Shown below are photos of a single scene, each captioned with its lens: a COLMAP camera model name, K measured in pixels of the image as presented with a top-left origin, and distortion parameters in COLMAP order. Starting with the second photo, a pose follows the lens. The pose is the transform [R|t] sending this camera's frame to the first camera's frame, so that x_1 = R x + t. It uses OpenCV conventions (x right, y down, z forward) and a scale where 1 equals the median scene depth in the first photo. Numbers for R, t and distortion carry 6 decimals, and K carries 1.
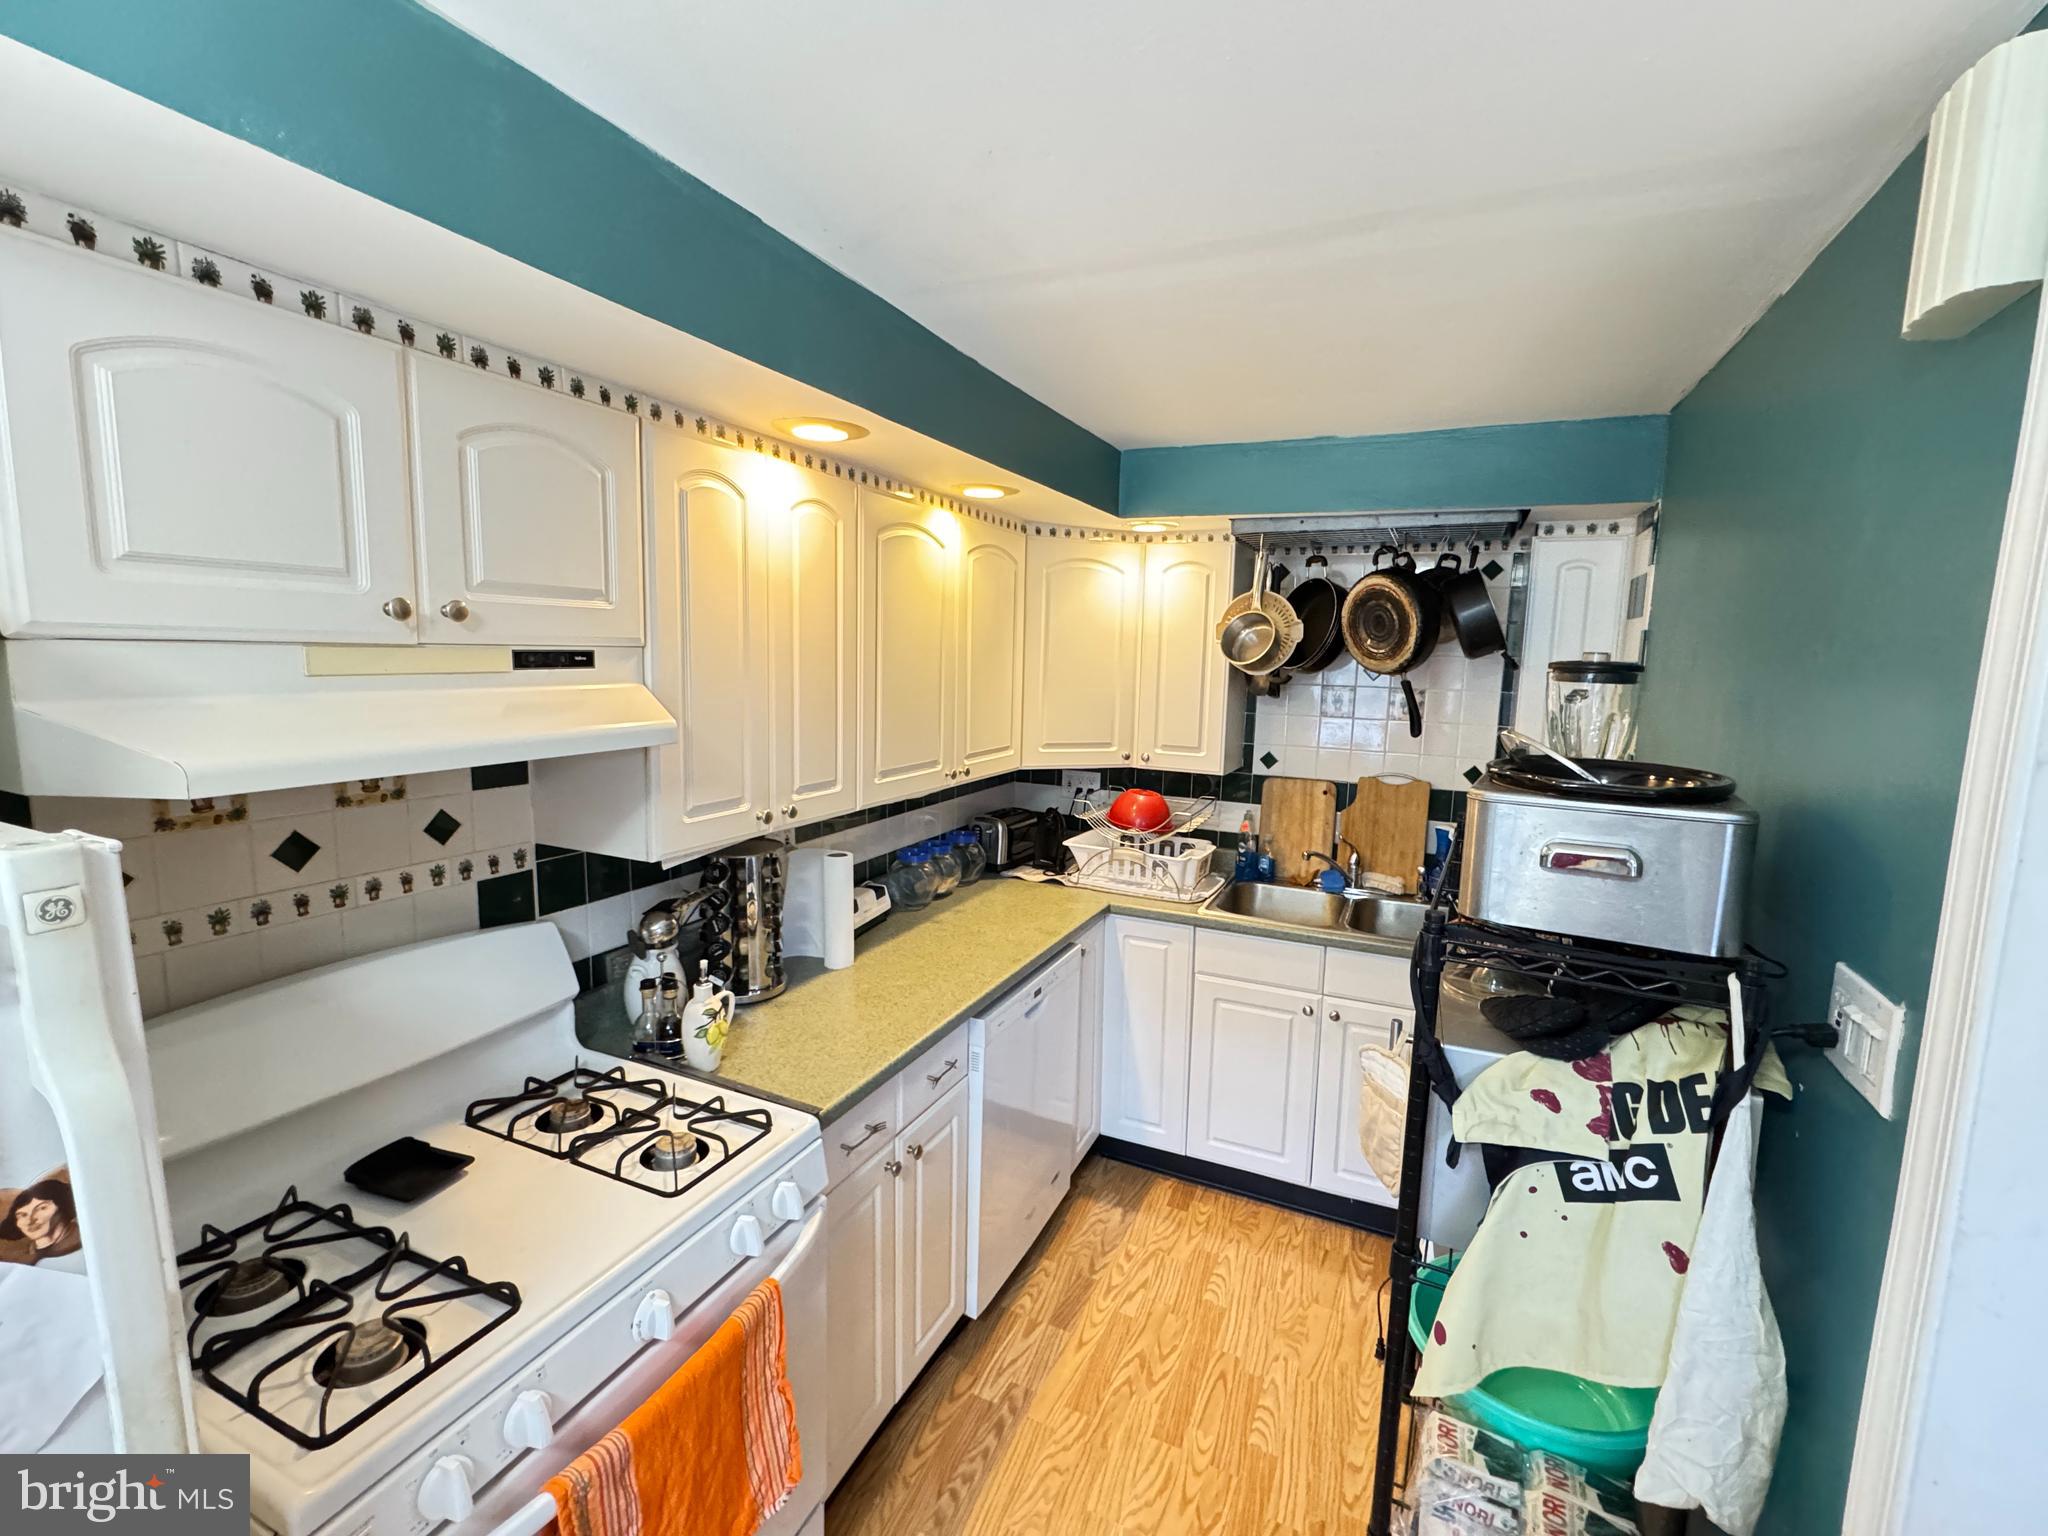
lens RADIAL K [[904.6, 0, 1030.1], [0, 904.6, 768.6], [0, 0, 1]] dist [0.002340, 0.000191]
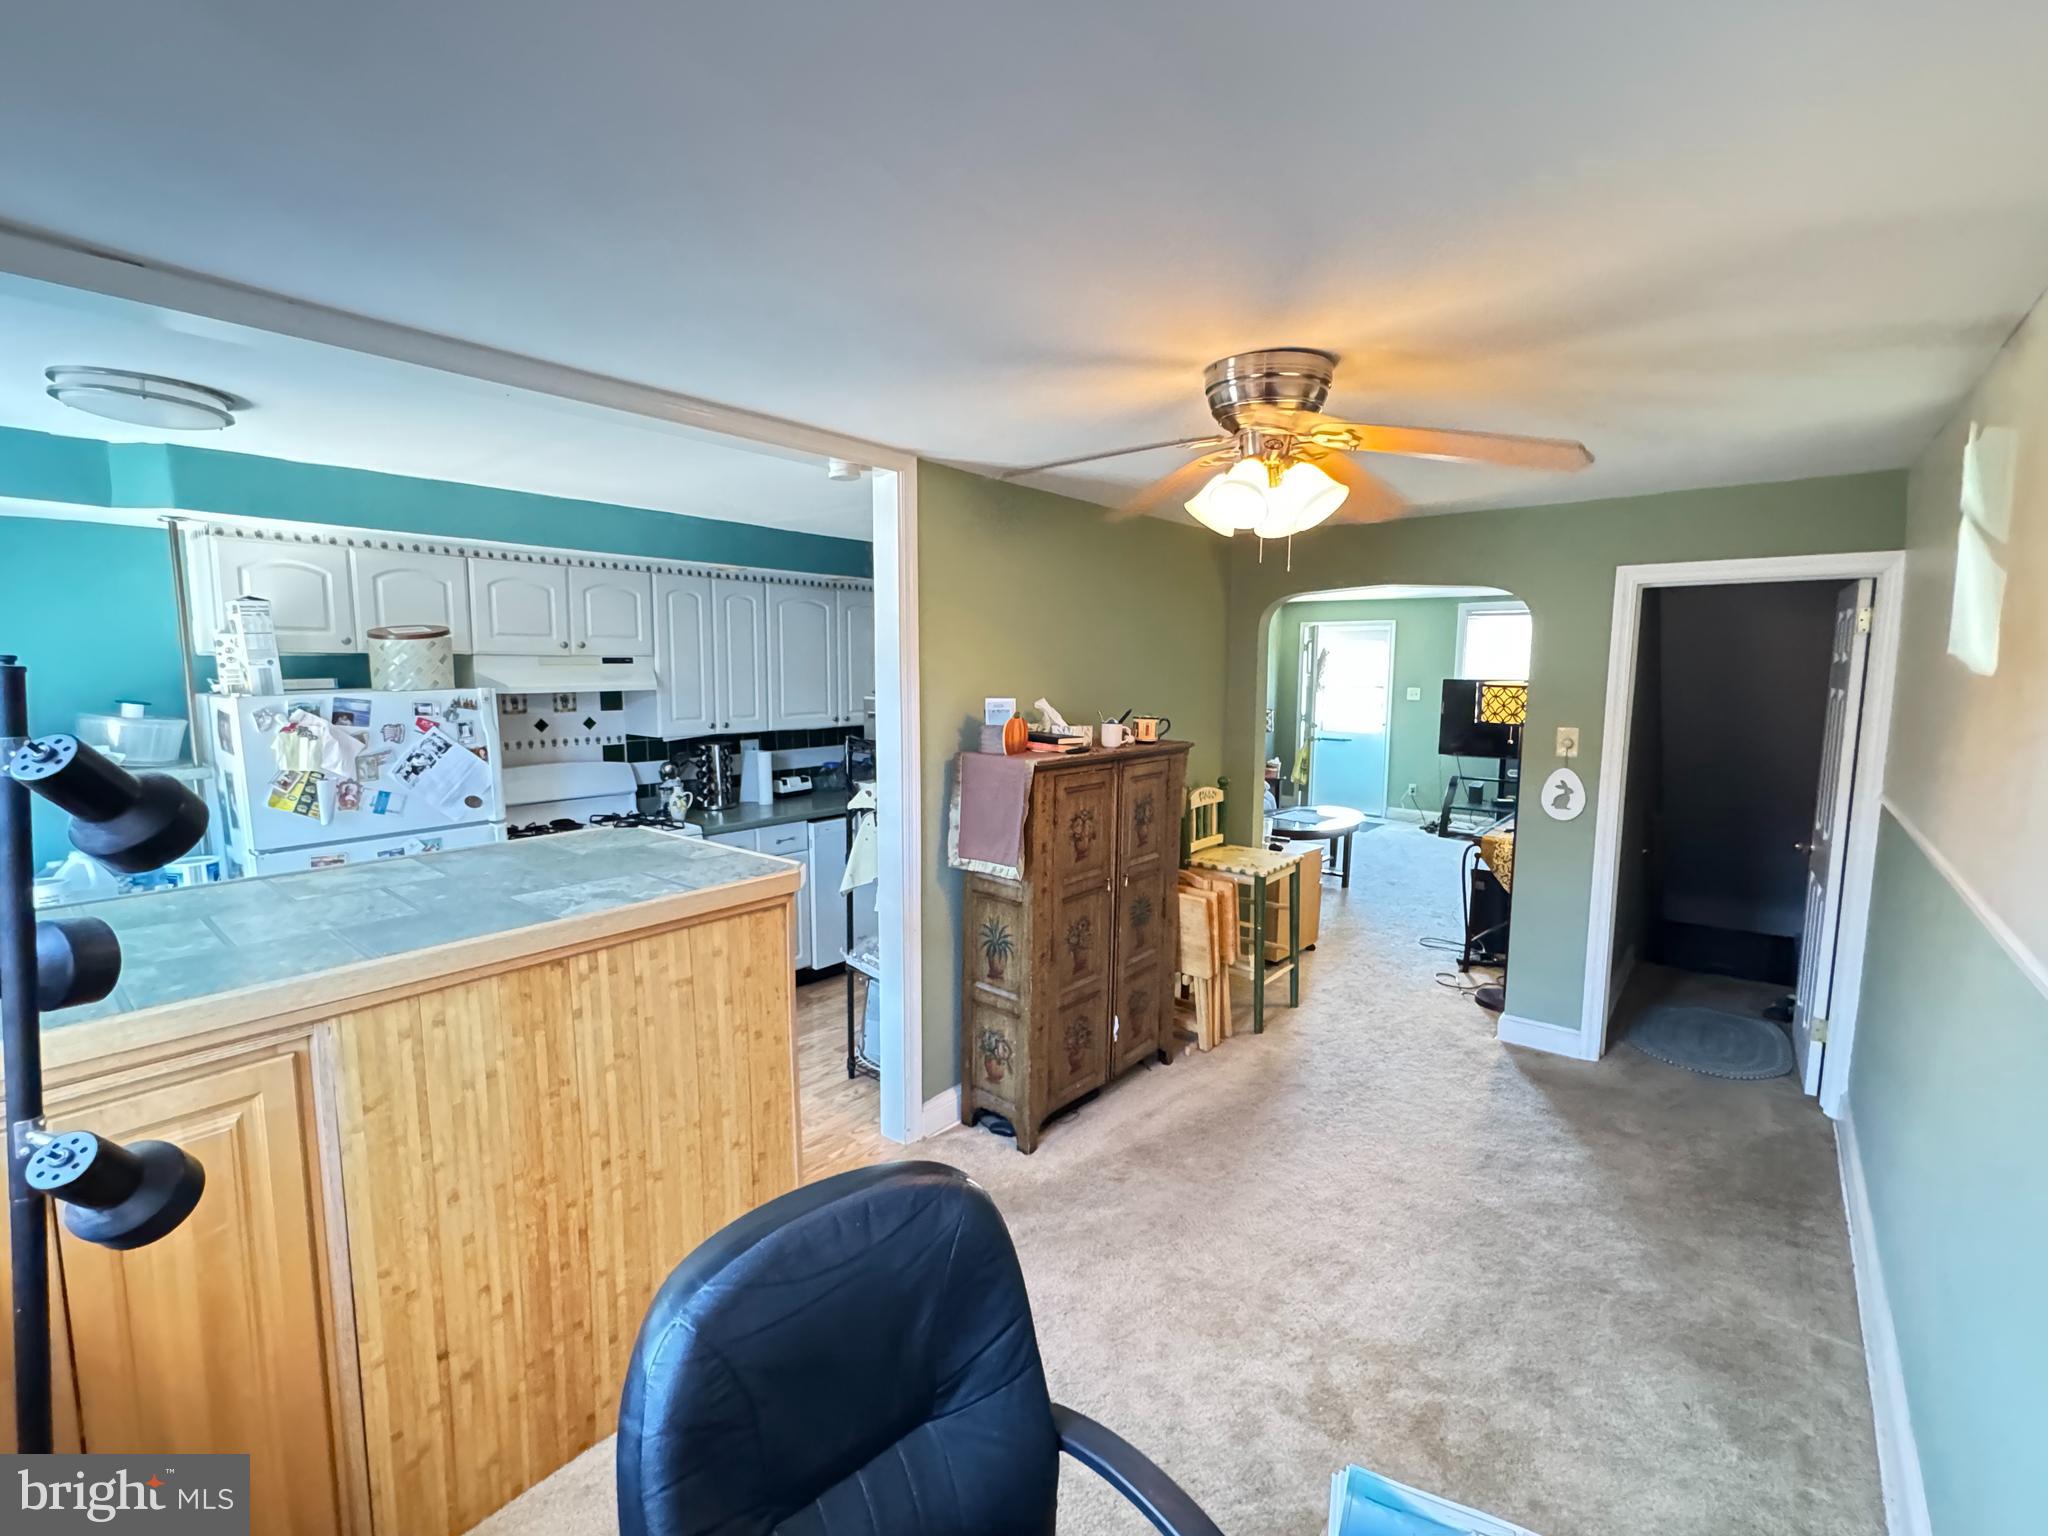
lens RADIAL K [[904.6, 0, 1021.6], [0, 904.6, 769.6], [0, 0, 1]] dist [0.002340, 0.000191]
pose [[0.967260, 0.013290, -0.253441, 0.521145], [-0.017198, 0.999765, -0.013208, 0.087051], [0.253206, 0.017134, 0.967261, -0.522994]]
